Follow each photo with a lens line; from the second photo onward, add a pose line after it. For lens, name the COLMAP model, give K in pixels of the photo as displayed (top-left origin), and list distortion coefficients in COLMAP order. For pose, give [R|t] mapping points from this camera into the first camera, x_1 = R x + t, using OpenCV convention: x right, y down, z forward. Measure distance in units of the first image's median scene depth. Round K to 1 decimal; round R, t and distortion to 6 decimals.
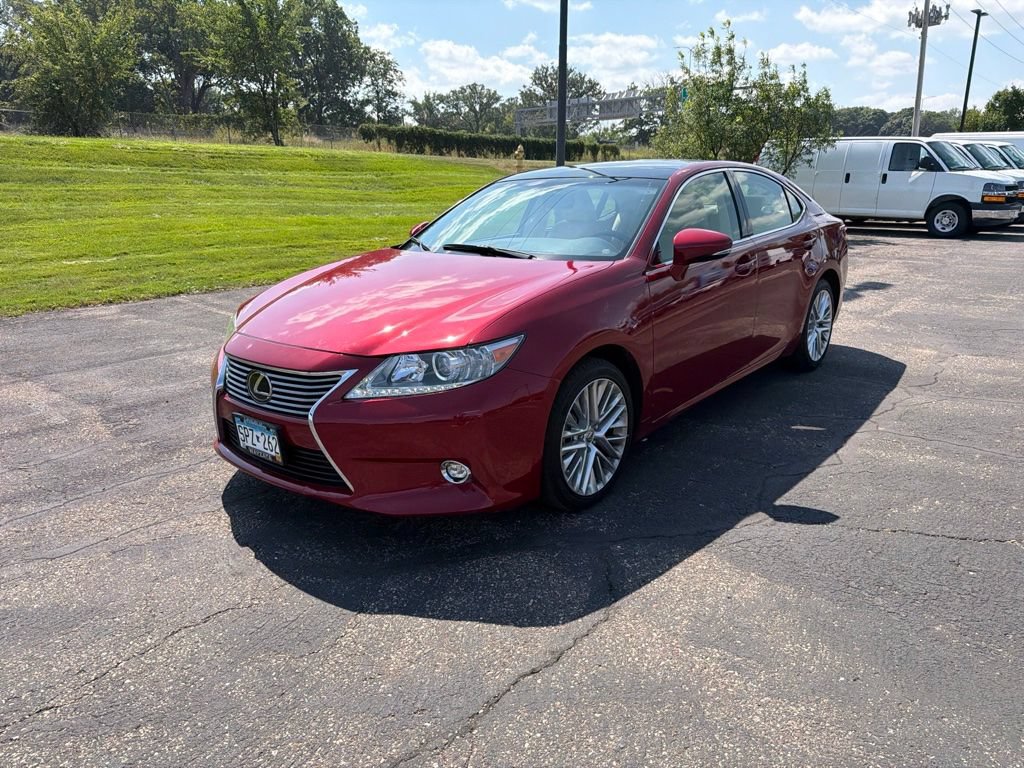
lens RADIAL K [[718.6, 0, 512.0], [0, 718.6, 384.0], [0, 0, 1]] dist [0.036487, -0.050523]
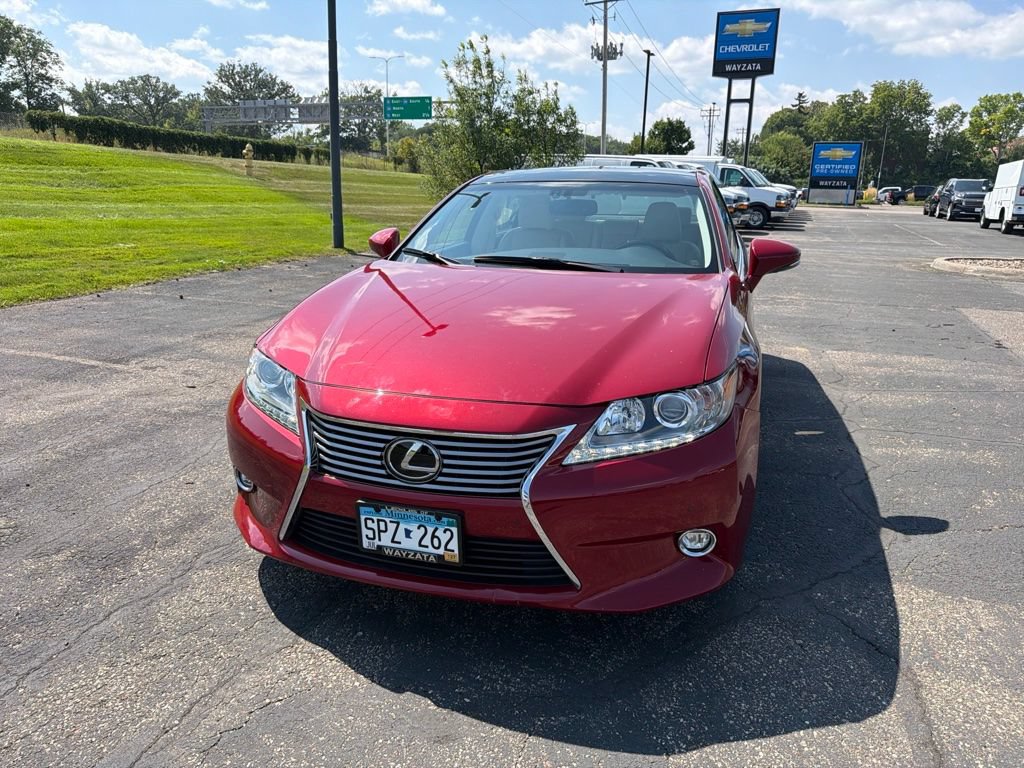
lens RADIAL K [[726.1, 0, 510.9], [0, 726.1, 369.2], [0, 0, 1]] dist [0.005323, -0.010484]
pose [[0.920583, -0.066093, 0.384914, -0.096916], [0.077561, 0.996885, -0.014325, -0.012278], [-0.382769, 0.043042, 0.922841, 0.055987]]
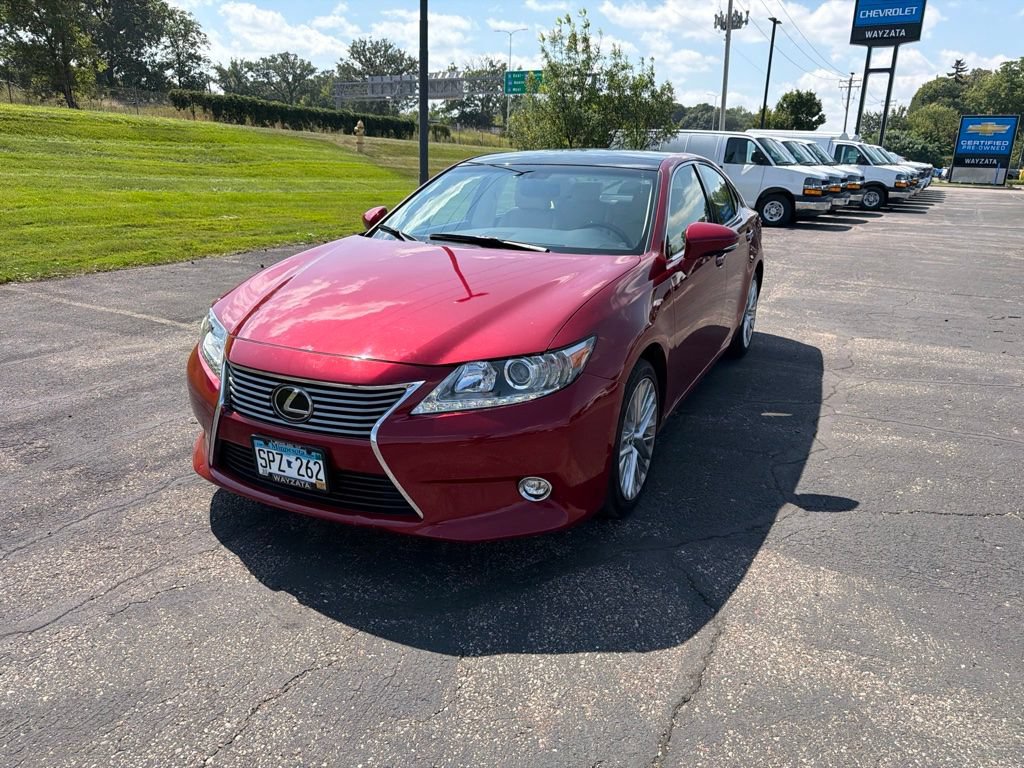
lens RADIAL K [[723.4, 0, 512.0], [0, 723.4, 384.0], [0, 0, 1]] dist [0.003908, -0.006780]
pose [[0.971170, -0.036558, 0.235567, -0.054732], [0.030728, 0.999125, 0.028372, -0.006501], [-0.236398, -0.020316, 0.971444, 0.020062]]
